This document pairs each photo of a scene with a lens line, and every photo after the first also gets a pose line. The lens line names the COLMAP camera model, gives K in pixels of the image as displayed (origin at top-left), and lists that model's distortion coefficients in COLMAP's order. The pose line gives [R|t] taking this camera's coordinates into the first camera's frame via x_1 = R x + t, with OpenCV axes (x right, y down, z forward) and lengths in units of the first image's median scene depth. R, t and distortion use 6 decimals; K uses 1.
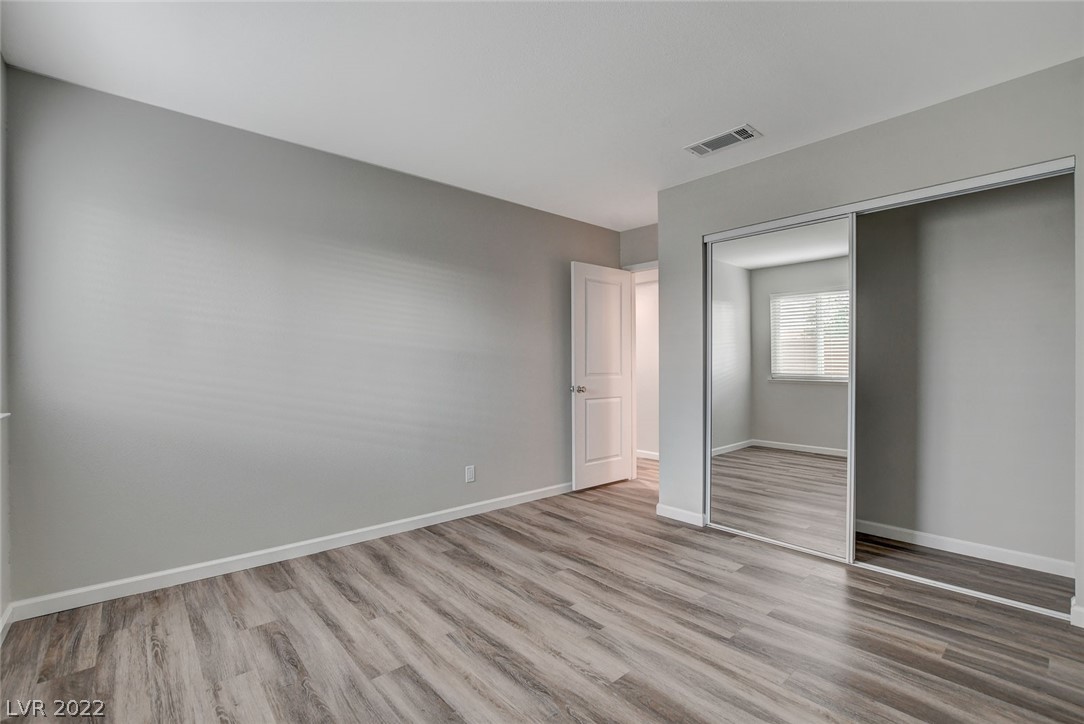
lens RADIAL K [[480.3, 0, 547.1], [0, 480.3, 369.4], [0, 0, 1]] dist [-0.011996, 0.000048]
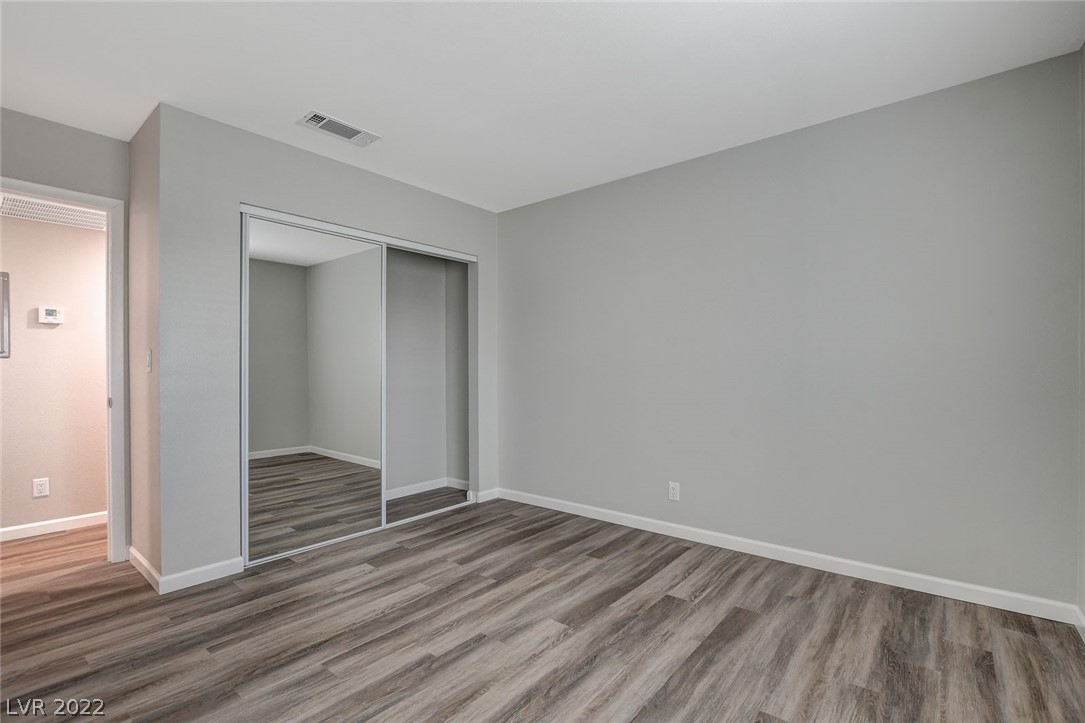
lens RADIAL K [[500.4, 0, 543.8], [0, 500.4, 364.9], [0, 0, 1]] dist [-0.006629, 0.000809]
pose [[-0.155208, 0.010461, 0.987826, -0.863725], [0.010320, 0.999907, -0.008967, 0.004501], [-0.987828, 0.008803, -0.155302, 0.979342]]
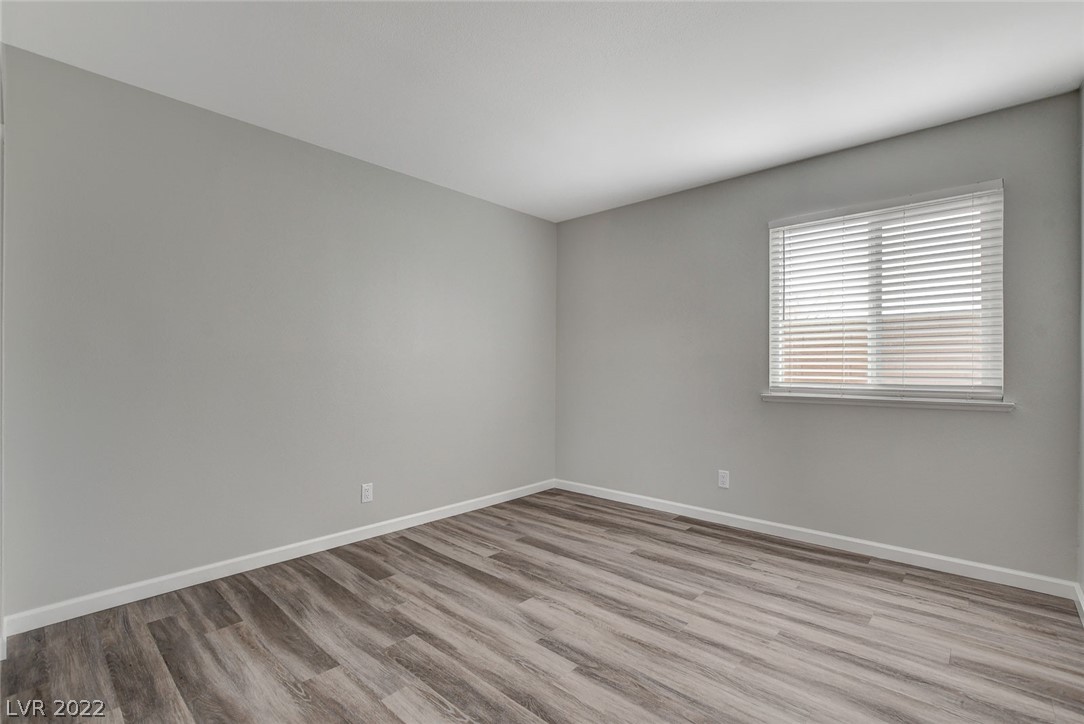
lens RADIAL K [[480.3, 0, 547.1], [0, 480.3, 369.4], [0, 0, 1]] dist [-0.011996, 0.000048]
pose [[-0.994026, -0.000610, -0.109145, 0.191906], [-0.001211, 0.999984, 0.005437, -0.003594], [0.109140, 0.005536, -0.994011, 1.847392]]
